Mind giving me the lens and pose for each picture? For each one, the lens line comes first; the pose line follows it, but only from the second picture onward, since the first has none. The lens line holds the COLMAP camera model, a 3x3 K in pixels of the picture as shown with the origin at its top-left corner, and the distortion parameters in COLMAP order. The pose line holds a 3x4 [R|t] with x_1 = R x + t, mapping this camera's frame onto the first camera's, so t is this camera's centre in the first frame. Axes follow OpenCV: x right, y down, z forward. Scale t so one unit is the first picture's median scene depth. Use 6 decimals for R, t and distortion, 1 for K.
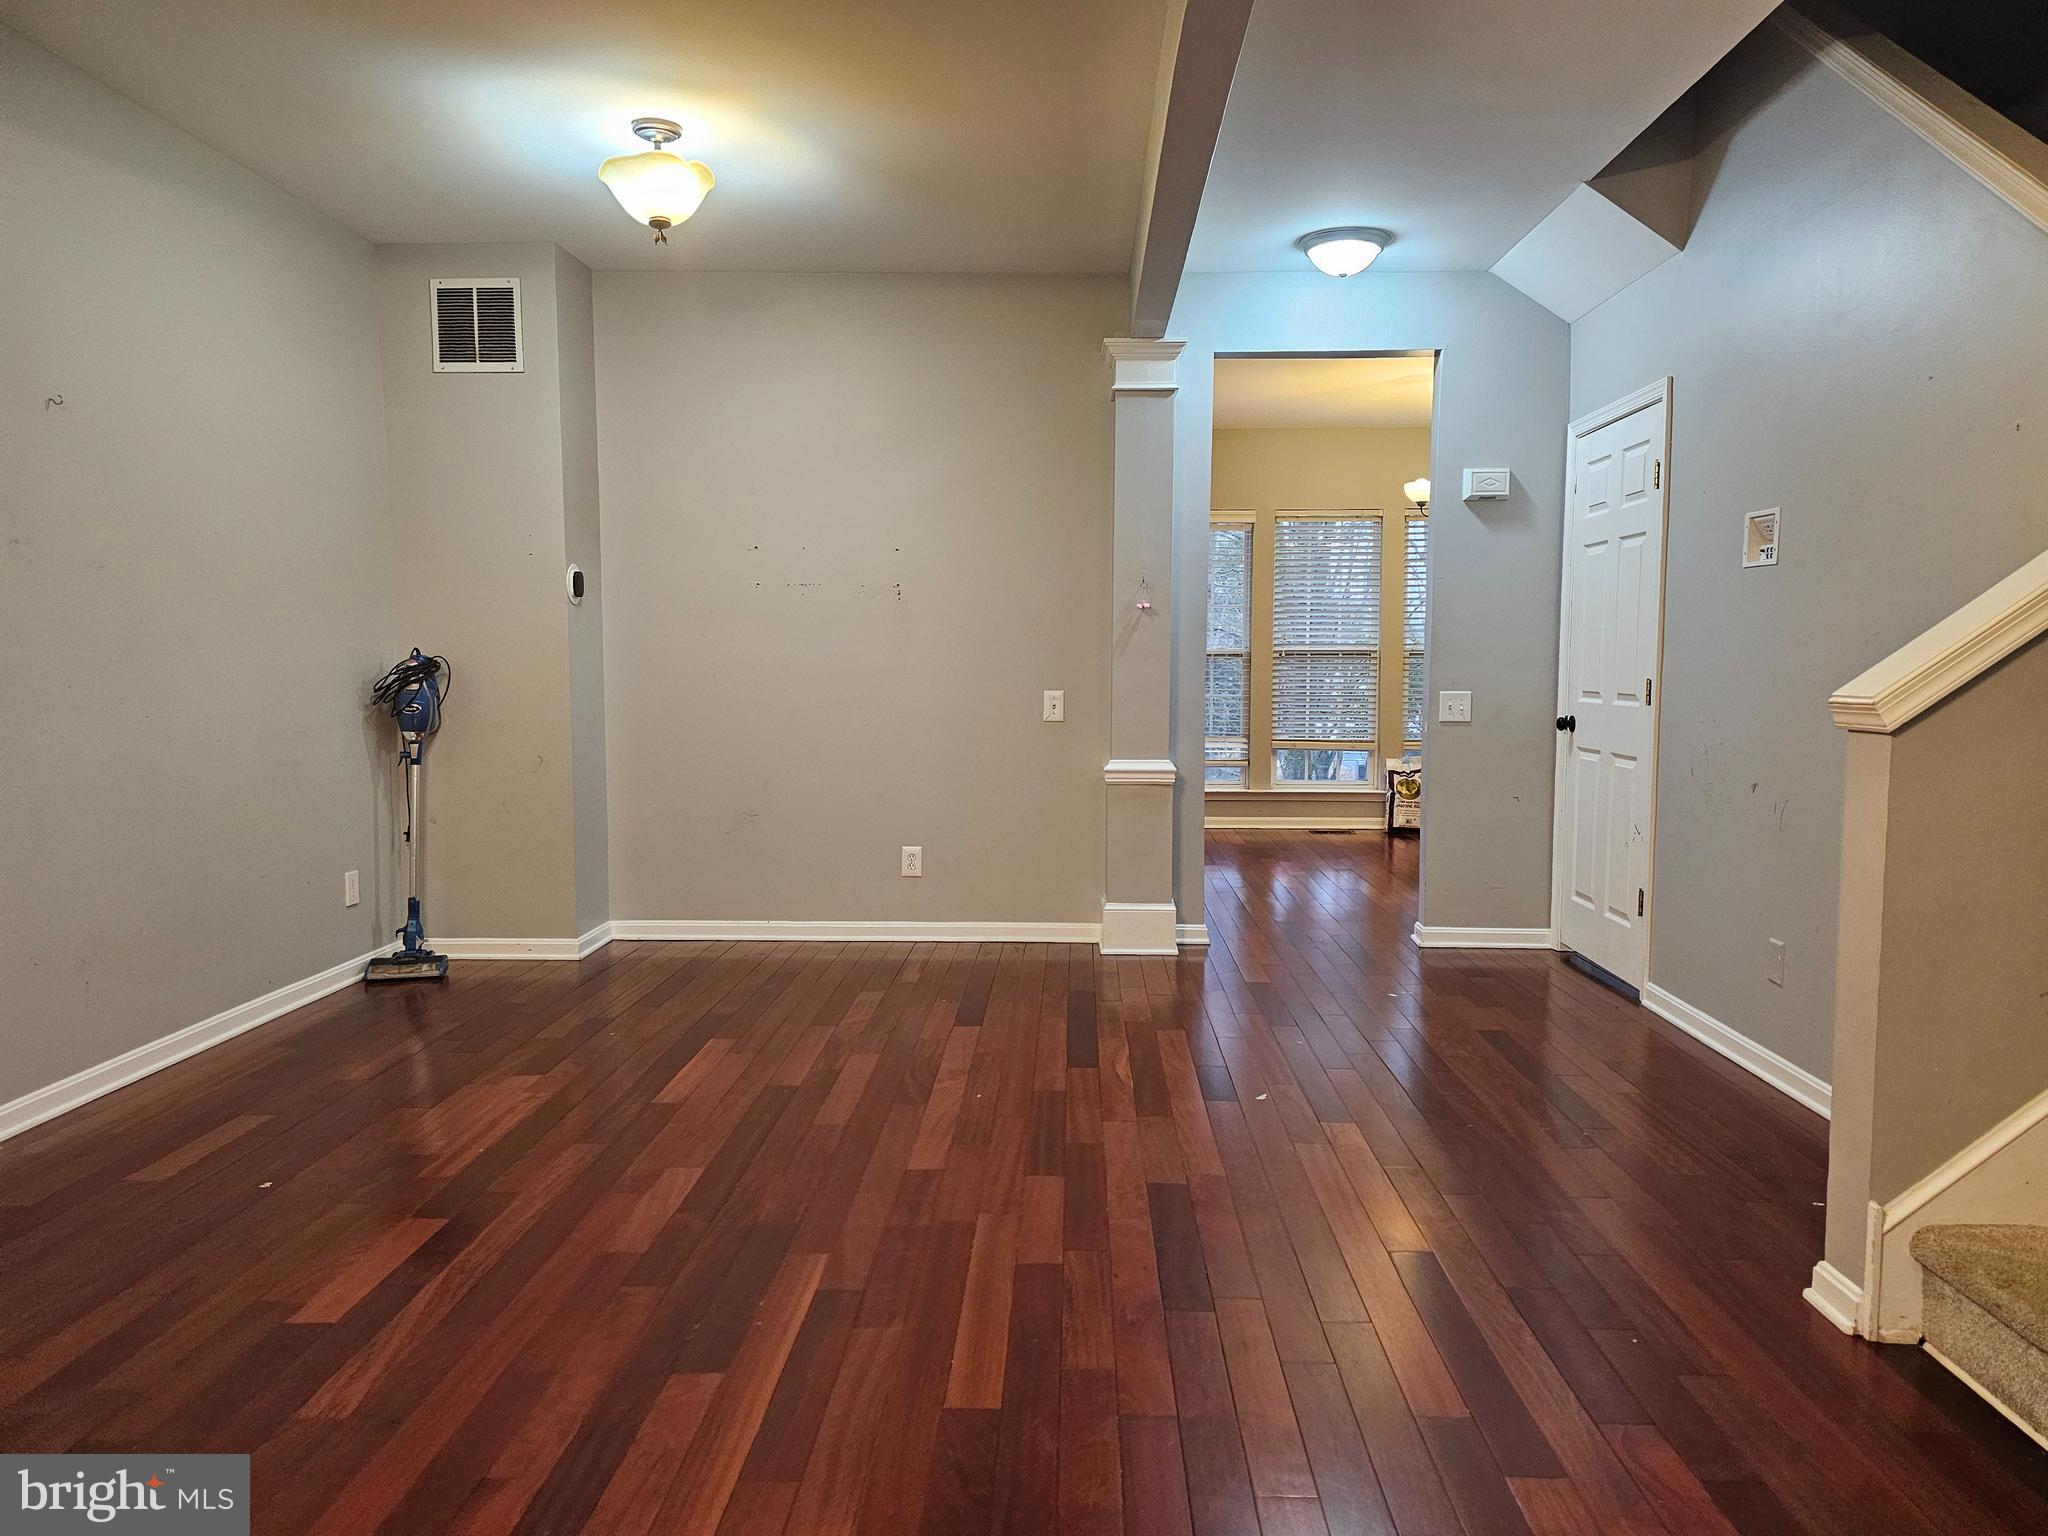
lens RADIAL K [[1368.1, 0, 1040.6], [0, 1368.1, 779.7], [0, 0, 1]] dist [0.058999, -0.047718]
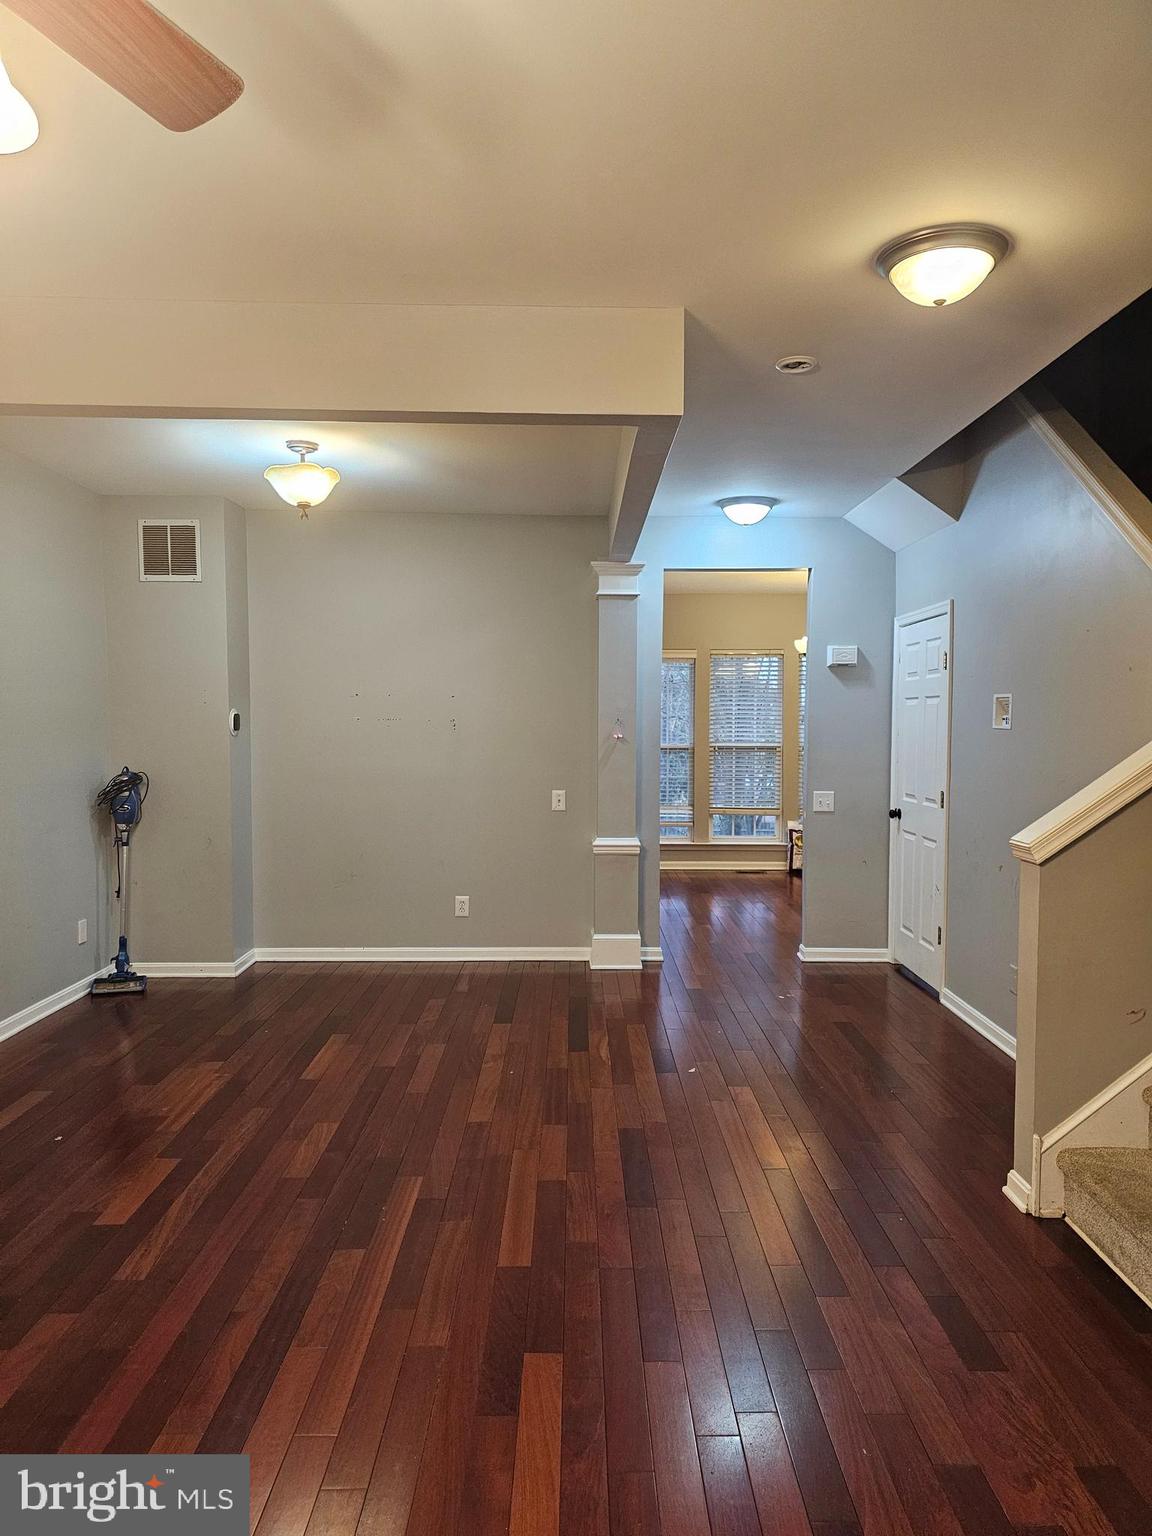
lens RADIAL K [[1026.1, 0, 592.8], [0, 1026.1, 788.4], [0, 0, 1]] dist [0.058999, -0.047718]
pose [[0.998957, -0.001068, 0.045642, -0.004595], [0.002089, 0.999749, -0.022322, -0.048656], [-0.045607, 0.022394, 0.998708, -0.135103]]
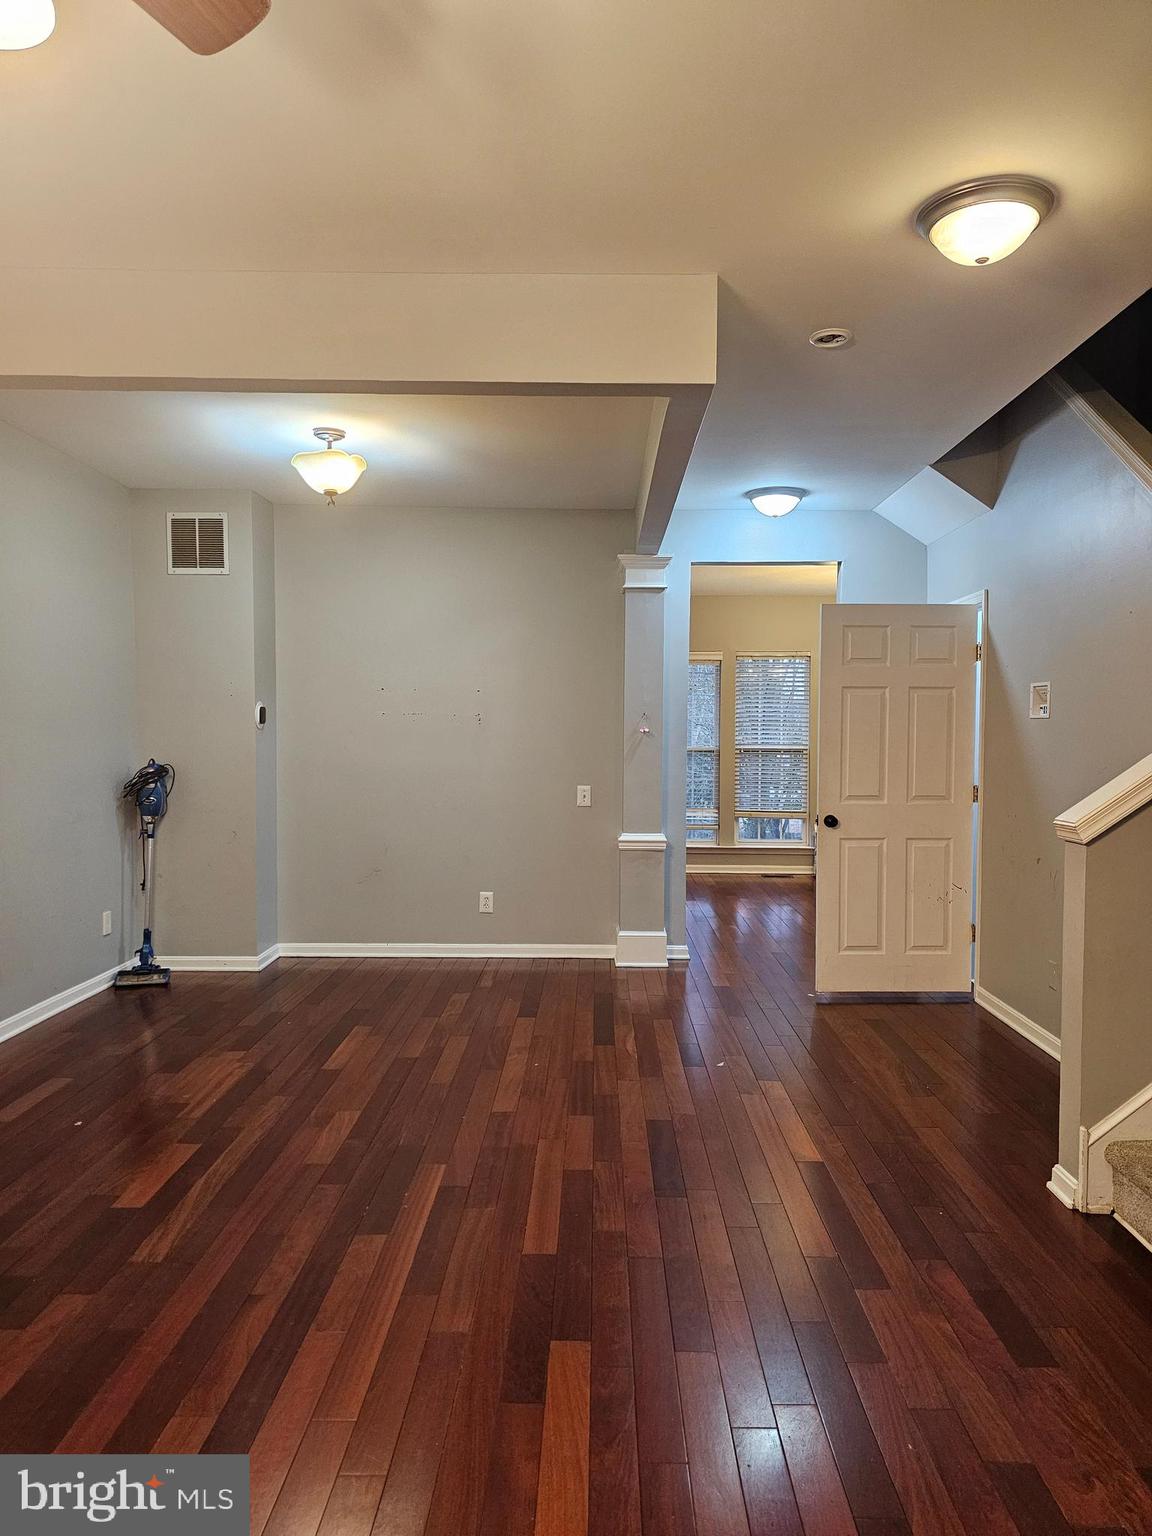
lens RADIAL K [[1026.1, 0, 590.4], [0, 1026.1, 783.2], [0, 0, 1]] dist [0.058999, -0.047718]
pose [[0.999772, 0.003014, 0.021118, -0.007429], [-0.002153, 0.999169, -0.040702, -0.026513], [-0.021223, 0.040648, 0.998948, -0.119531]]
